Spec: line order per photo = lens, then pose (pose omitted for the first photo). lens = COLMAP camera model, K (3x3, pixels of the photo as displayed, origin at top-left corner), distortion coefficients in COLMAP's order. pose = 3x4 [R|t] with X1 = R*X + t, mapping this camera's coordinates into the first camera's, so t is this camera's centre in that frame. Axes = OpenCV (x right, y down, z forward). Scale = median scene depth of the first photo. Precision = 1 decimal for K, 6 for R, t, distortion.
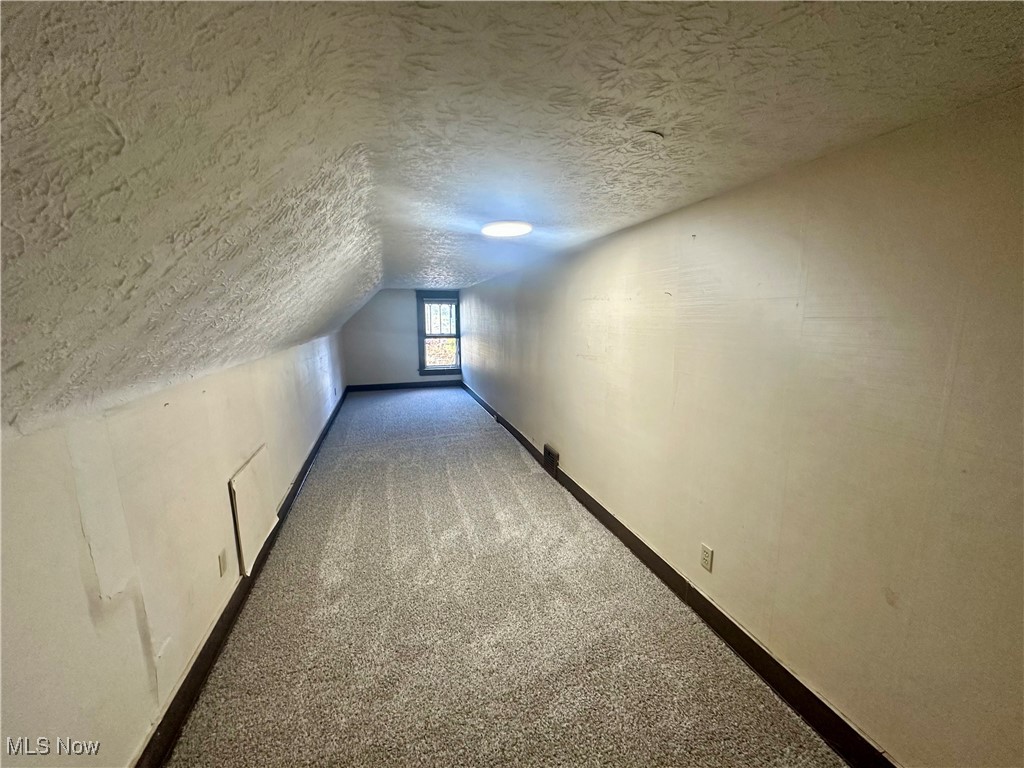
lens RADIAL K [[407.9, 0, 513.9], [0, 407.9, 385.2], [0, 0, 1]] dist [-0.002445, 0.000375]
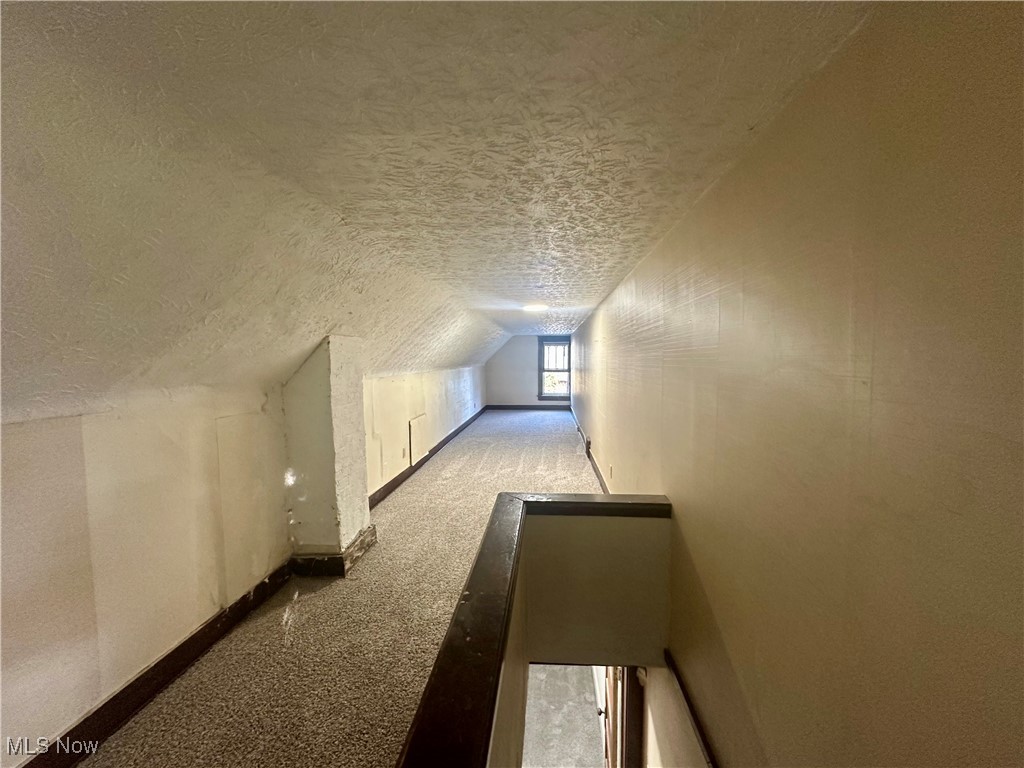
lens RADIAL K [[407.9, 0, 513.9], [0, 407.9, 385.2], [0, 0, 1]] dist [-0.002445, 0.000375]
pose [[0.928227, 0.022196, -0.371352, 0.186641], [-0.060223, 0.994017, -0.091119, 0.054061], [0.367108, 0.106943, 0.924010, -0.248860]]
